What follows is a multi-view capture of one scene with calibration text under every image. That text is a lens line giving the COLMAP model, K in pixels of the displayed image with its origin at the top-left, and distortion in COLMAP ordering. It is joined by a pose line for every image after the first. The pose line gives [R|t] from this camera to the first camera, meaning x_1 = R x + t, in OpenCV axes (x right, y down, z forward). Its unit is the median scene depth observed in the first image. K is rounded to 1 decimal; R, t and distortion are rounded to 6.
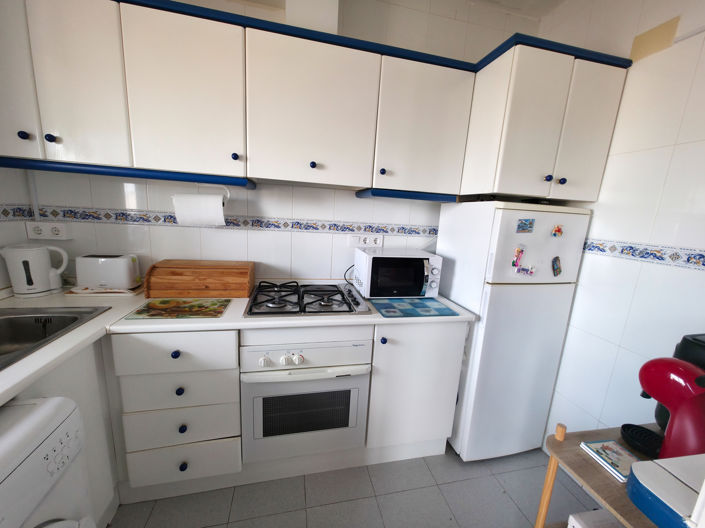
lens RADIAL K [[281.0, 0, 351.7], [0, 281.0, 268.2], [0, 0, 1]] dist [0.001205, -0.001297]
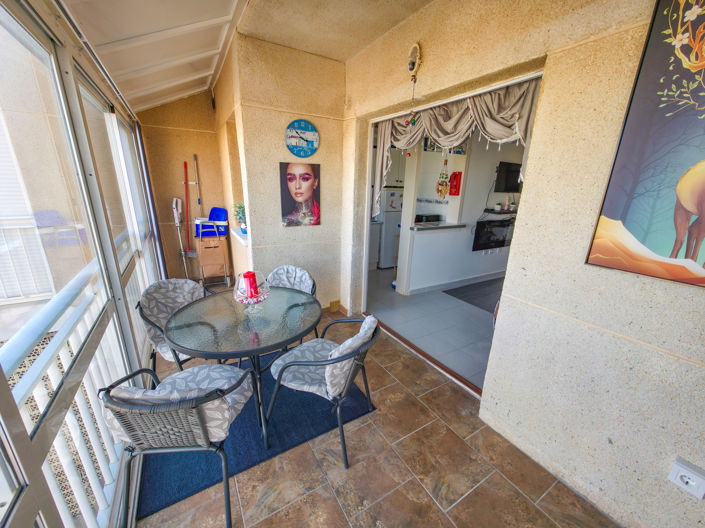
lens RADIAL K [[281.0, 0, 352.7], [0, 281.0, 267.9], [0, 0, 1]] dist [0.001205, -0.001297]
pose [[0.951452, -0.121337, 0.282872, -0.945342], [0.090079, 0.988551, 0.121053, 0.279965], [-0.294322, -0.089695, 0.951488, -2.227237]]
